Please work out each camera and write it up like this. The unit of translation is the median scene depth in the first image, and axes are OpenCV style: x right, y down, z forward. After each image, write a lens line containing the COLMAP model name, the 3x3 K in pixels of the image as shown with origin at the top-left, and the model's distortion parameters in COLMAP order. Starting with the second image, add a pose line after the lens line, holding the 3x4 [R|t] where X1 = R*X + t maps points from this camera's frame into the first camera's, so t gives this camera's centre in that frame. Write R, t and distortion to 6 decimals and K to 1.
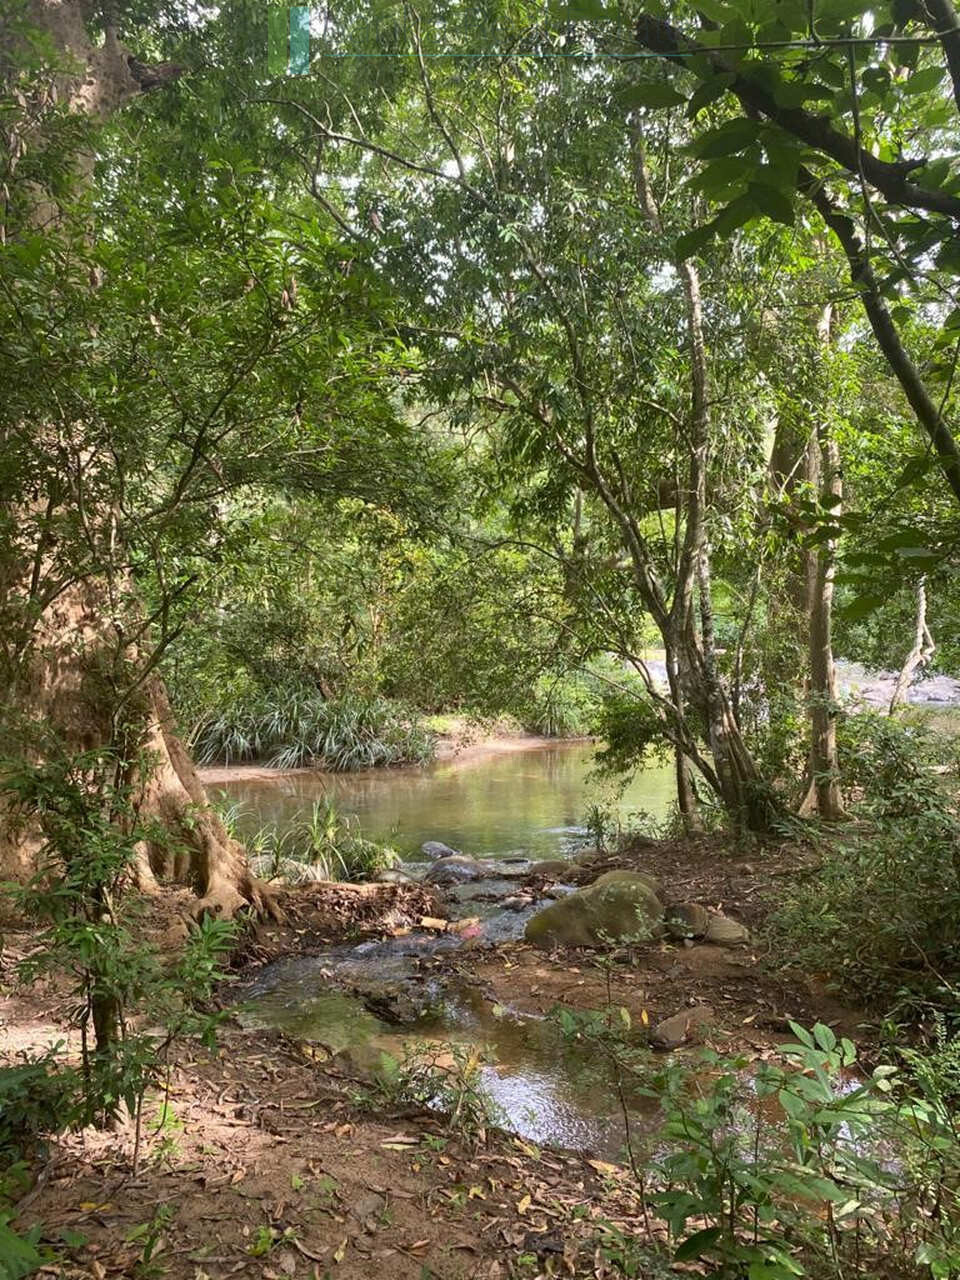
lens RADIAL K [[982.4, 0, 480.0], [0, 982.4, 640.0], [0, 0, 1]] dist [0.004454, -0.002397]
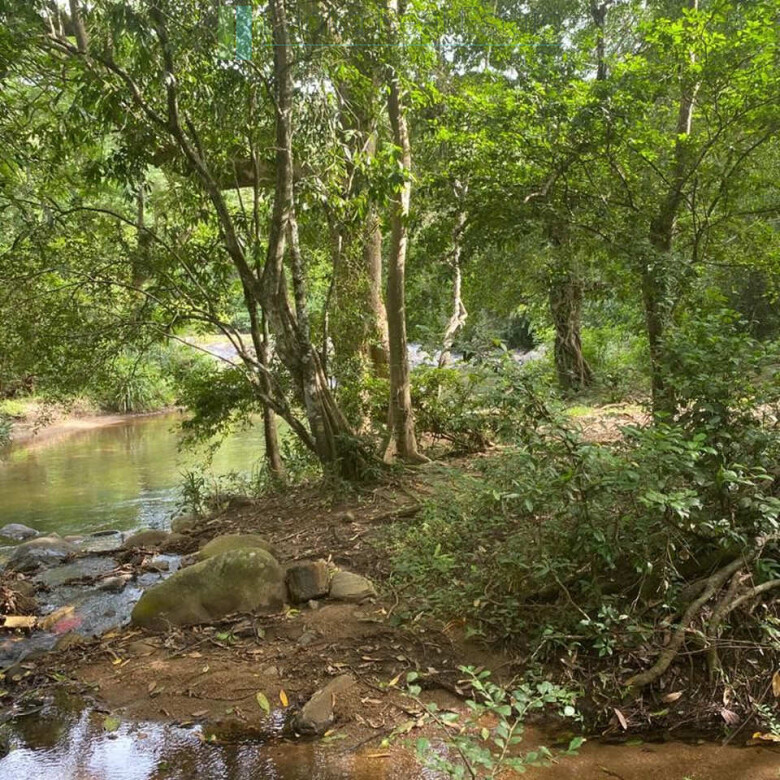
lens RADIAL K [[789.2, 0, 389.7], [0, 789.2, 377.9], [0, 0, 1]] dist [0.095585, -0.125996]
pose [[0.919169, -0.051714, 0.390453, -0.010582], [0.028238, 0.997444, 0.065633, 0.025620], [-0.392849, -0.049302, 0.918280, 0.186919]]
